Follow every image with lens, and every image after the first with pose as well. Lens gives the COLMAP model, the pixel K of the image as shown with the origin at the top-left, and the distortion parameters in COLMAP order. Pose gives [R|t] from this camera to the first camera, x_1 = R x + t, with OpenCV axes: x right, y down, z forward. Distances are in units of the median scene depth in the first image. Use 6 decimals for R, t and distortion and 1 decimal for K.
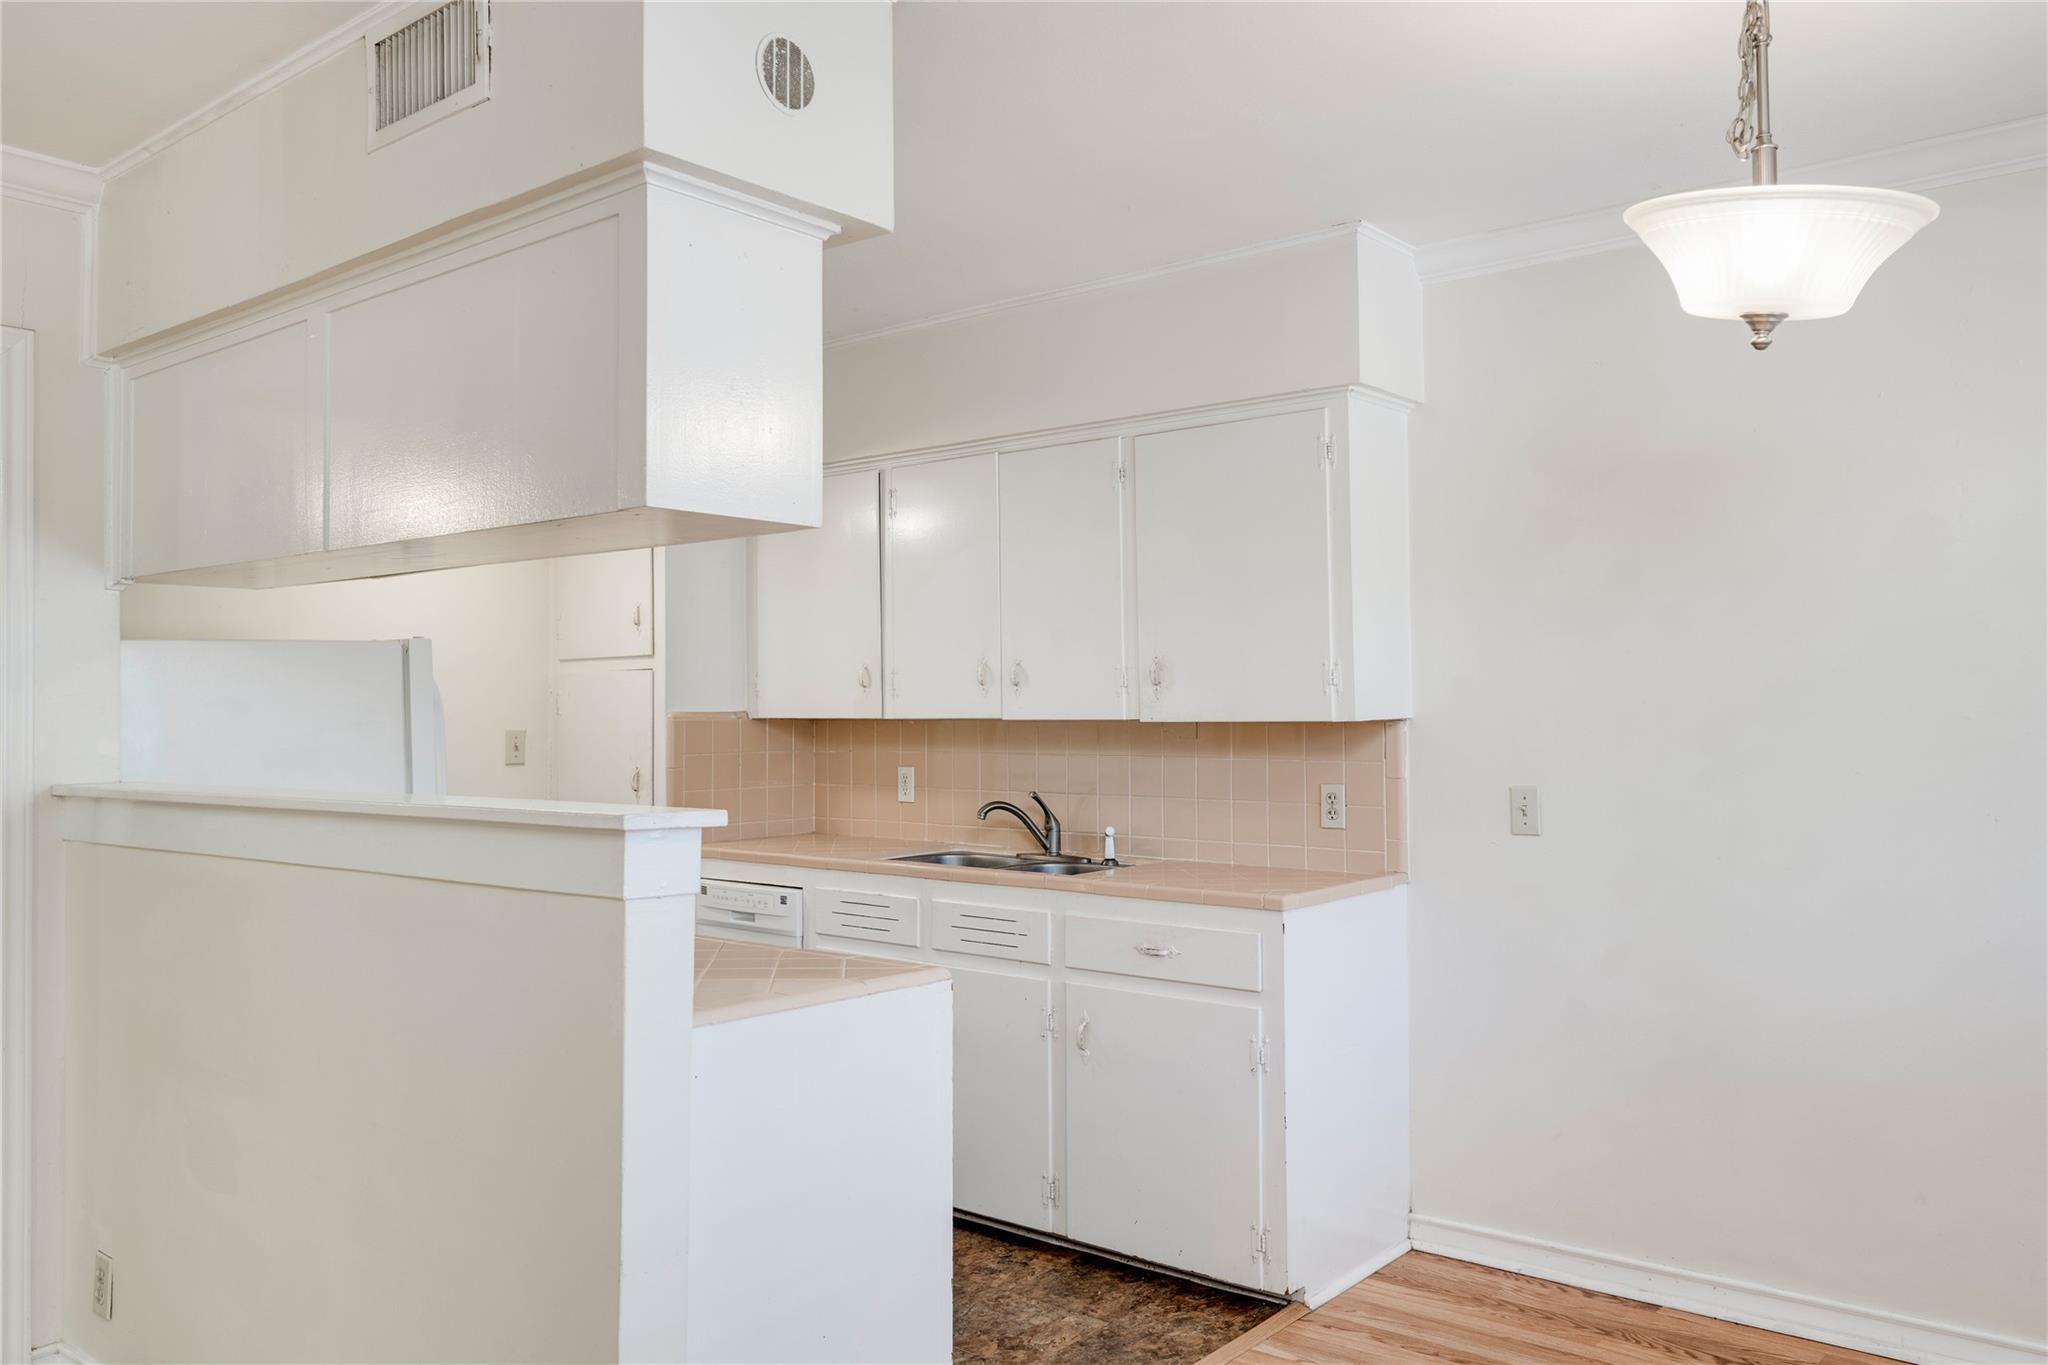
lens RADIAL K [[1435.2, 0, 1089.8], [0, 1435.2, 535.4], [0, 0, 1]] dist [-0.000243, 0.000639]
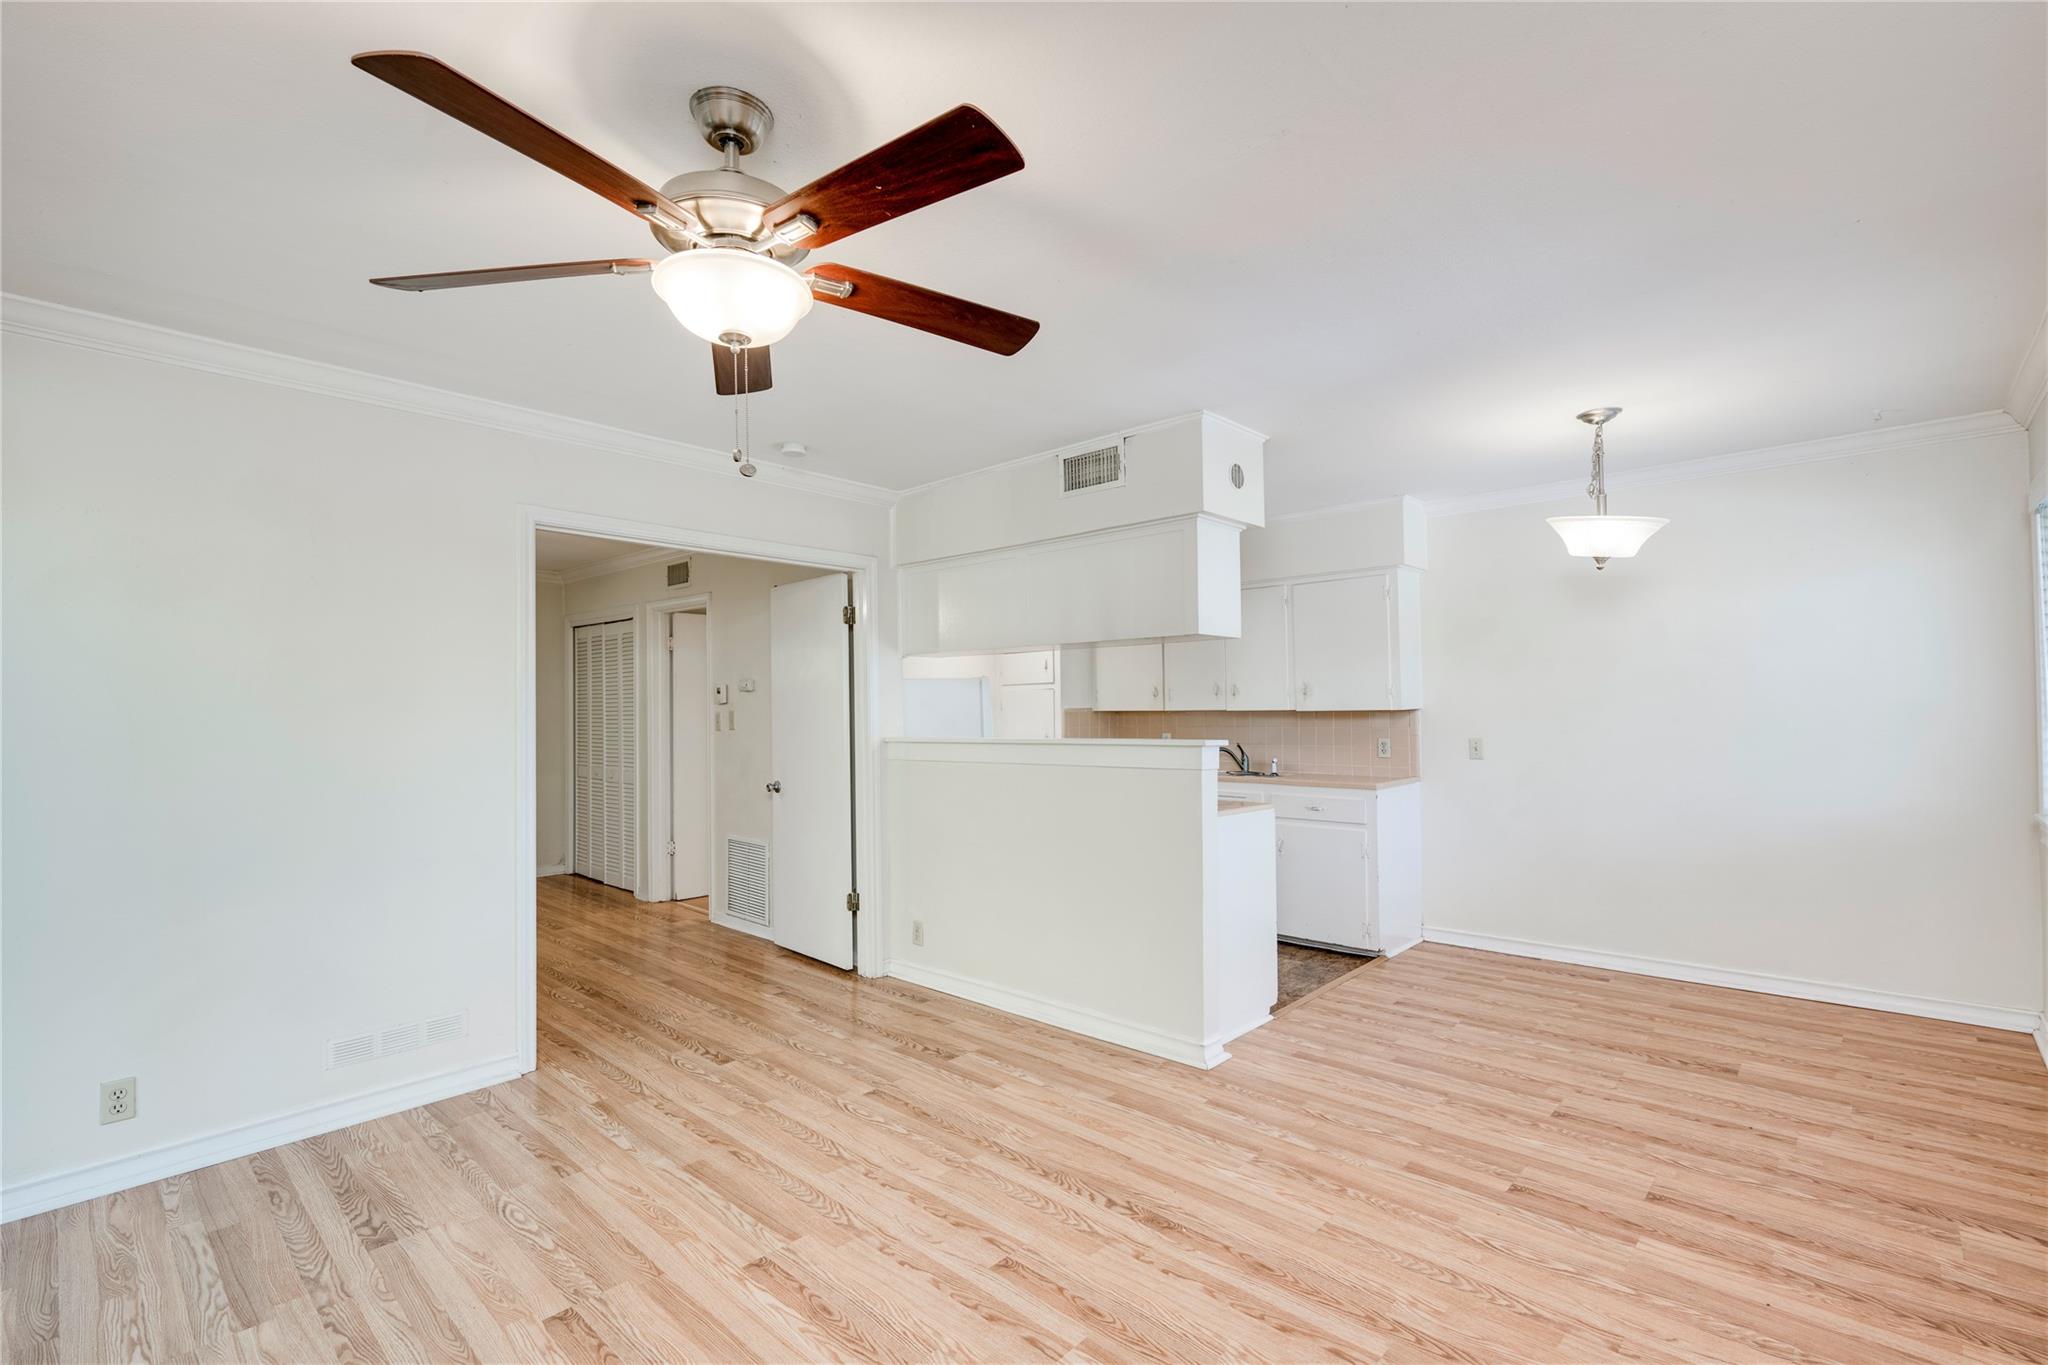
lens RADIAL K [[896.3, 0, 1040.1], [0, 896.3, 615.3], [0, 0, 1]] dist [0.000033, -0.000586]
pose [[0.997845, -0.012507, -0.064415, -0.305441], [0.013668, 0.999751, 0.017618, -0.056853], [0.064179, -0.018460, 0.997768, -0.481479]]
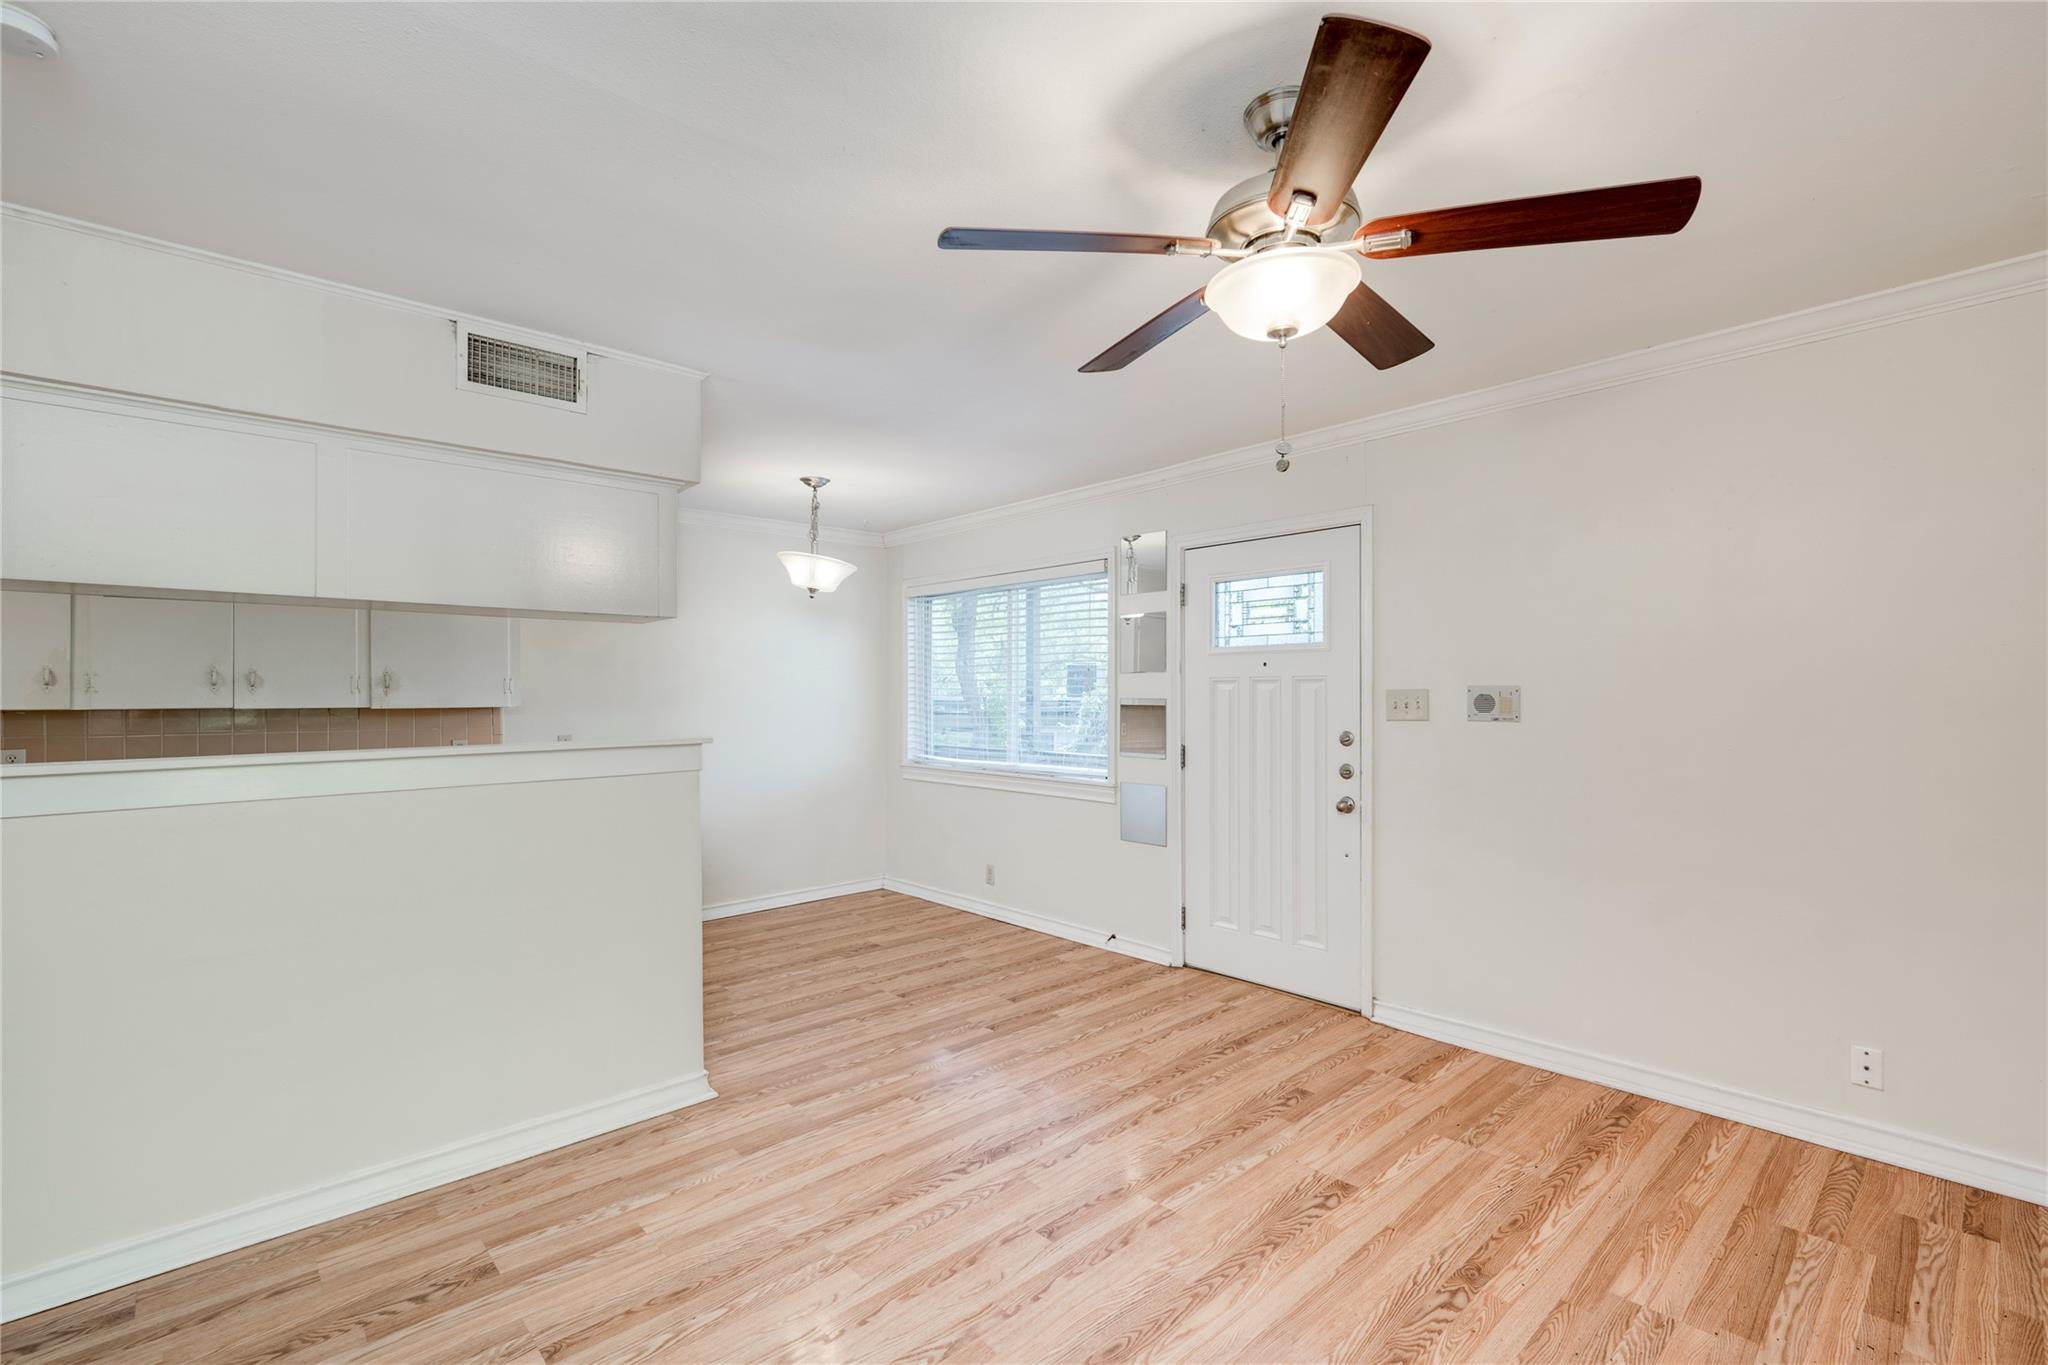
lens RADIAL K [[906.0, 0, 1024.0], [0, 906.0, 691.5], [0, 0, 1]] dist [-0.000328, 0.000354]
pose [[0.156779, 0.011802, 0.987563, -0.999284], [-0.114398, 0.993415, 0.006289, 0.013029], [-0.980986, -0.113962, 0.157097, 0.067419]]
